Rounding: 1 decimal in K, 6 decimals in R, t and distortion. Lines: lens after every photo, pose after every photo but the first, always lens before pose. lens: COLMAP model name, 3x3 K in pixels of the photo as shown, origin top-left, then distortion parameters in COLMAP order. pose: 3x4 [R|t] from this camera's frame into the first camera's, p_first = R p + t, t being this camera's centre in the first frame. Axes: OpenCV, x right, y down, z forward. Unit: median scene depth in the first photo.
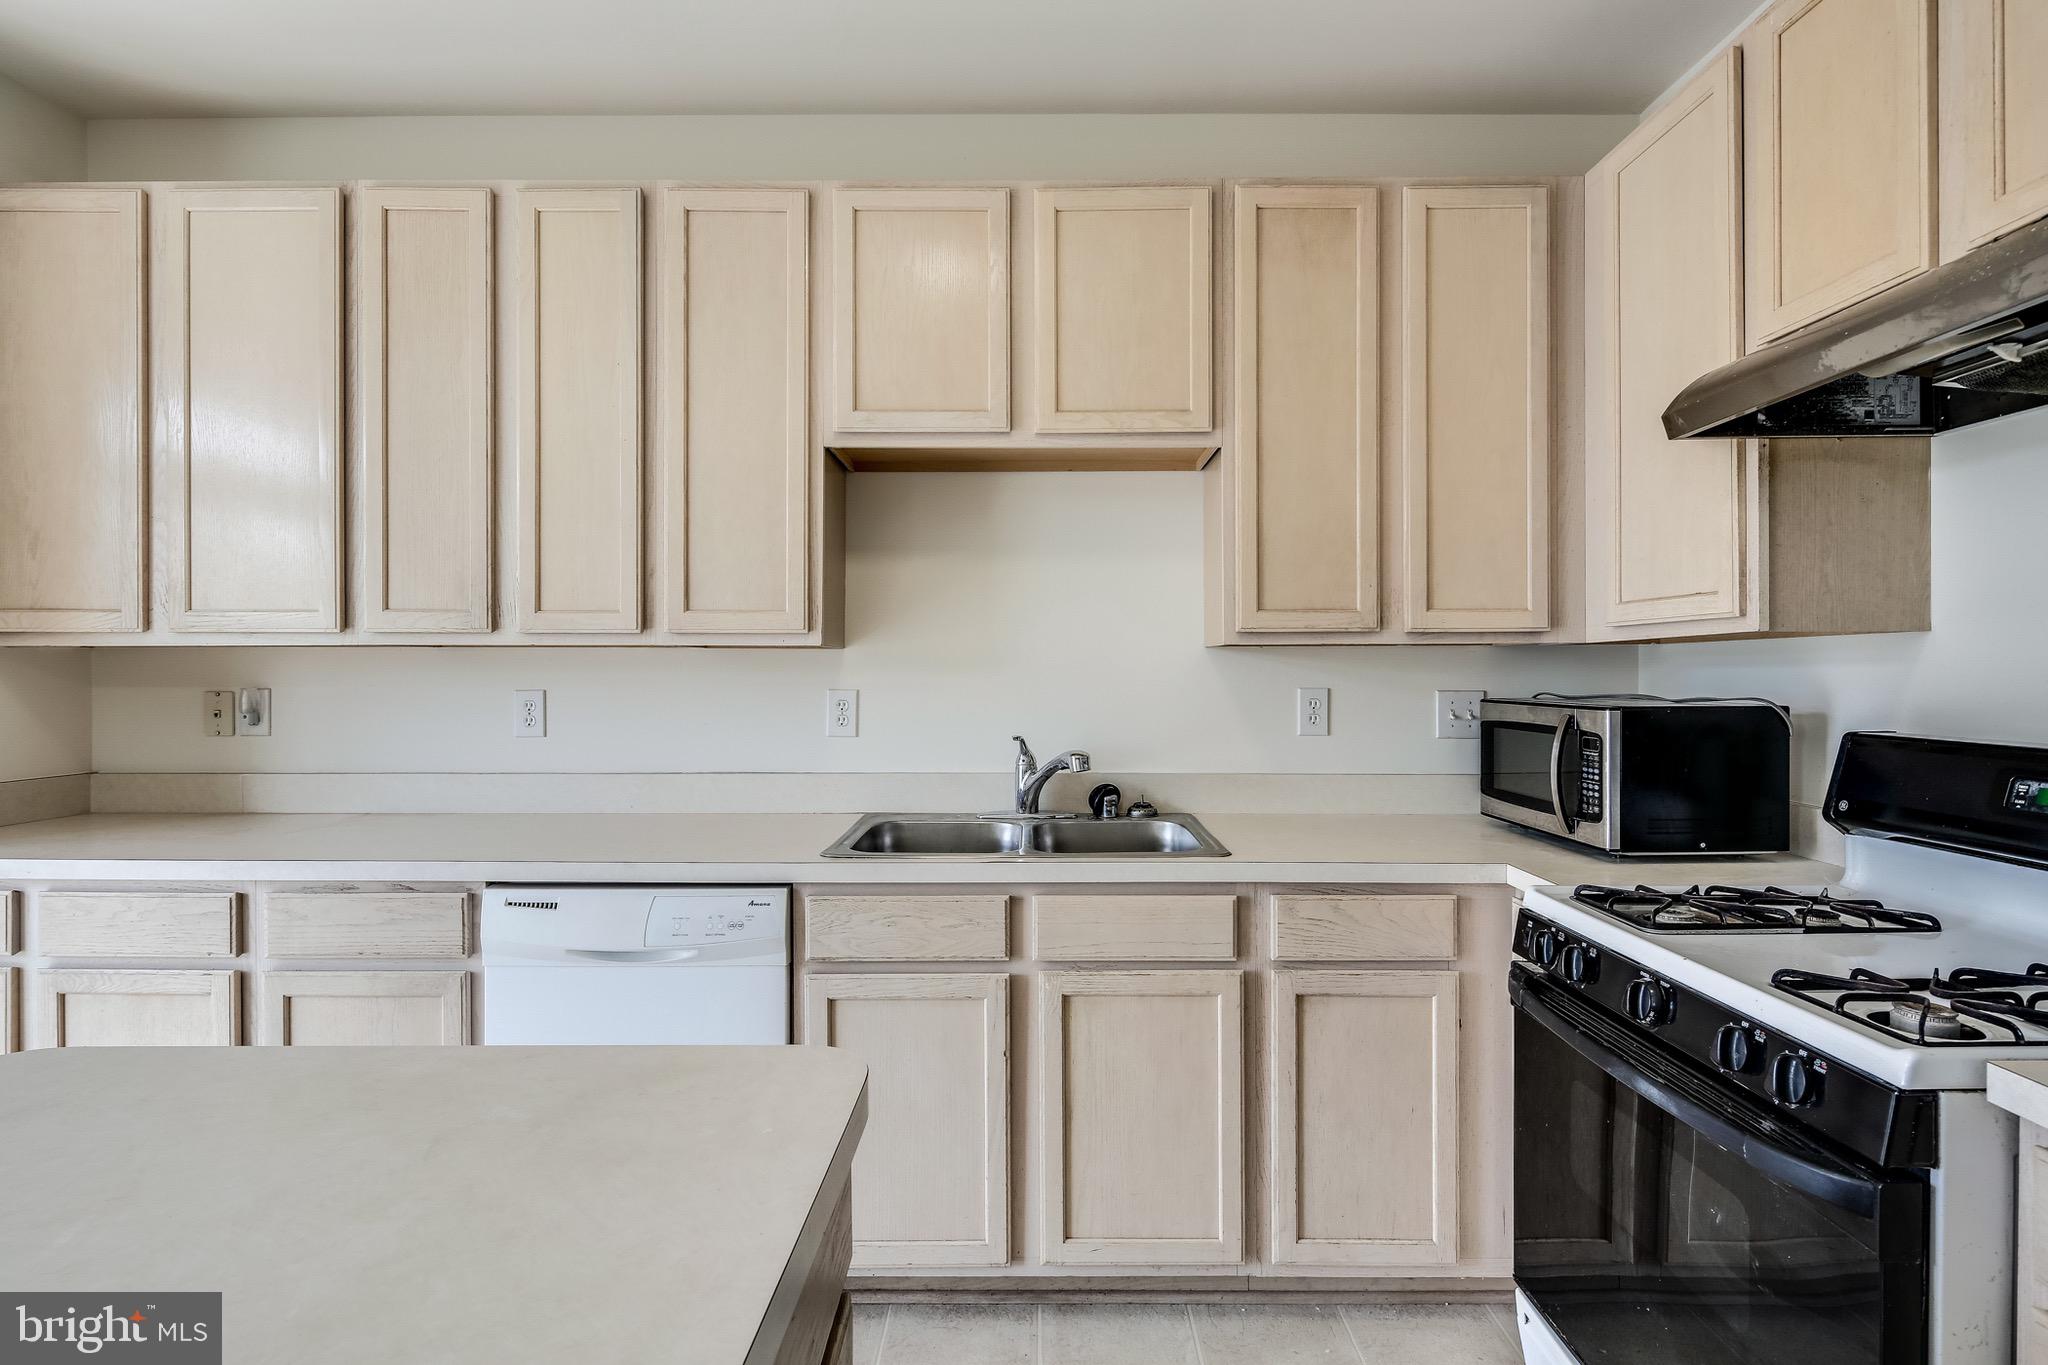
lens RADIAL K [[993.1, 0, 1034.2], [0, 993.1, 674.2], [0, 0, 1]] dist [0.000960, -0.002456]
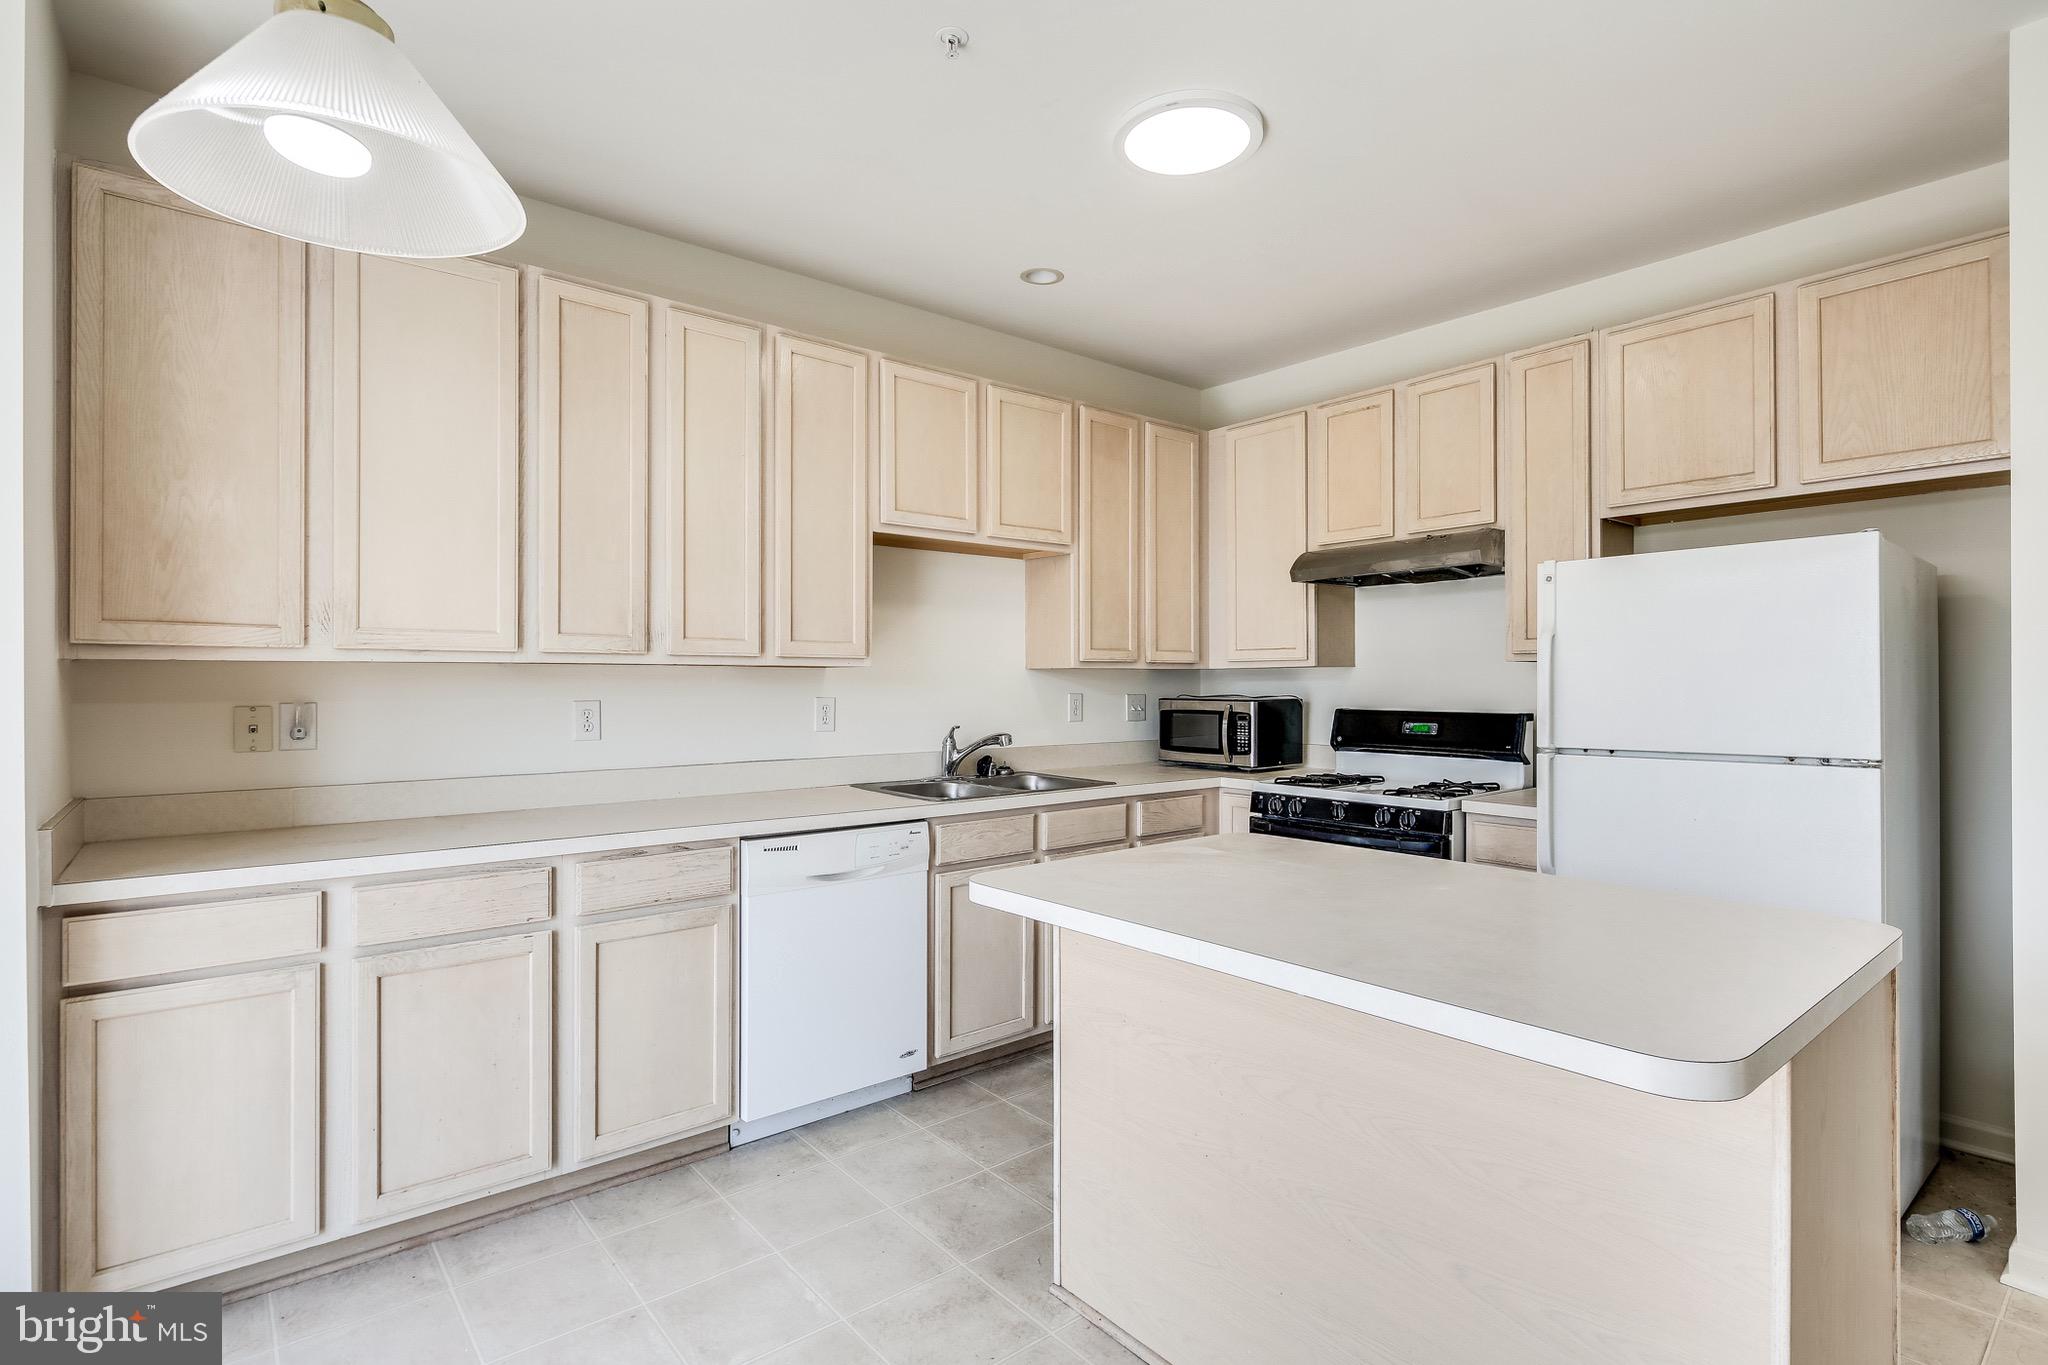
lens RADIAL K [[993.1, 0, 1015.0], [0, 993.1, 687.0], [0, 0, 1]] dist [0.000960, -0.002456]
pose [[0.770358, -0.004248, 0.637597, -1.002132], [0.003189, 0.999991, 0.002810, -0.002349], [-0.637603, -0.000131, 0.770365, -0.269520]]
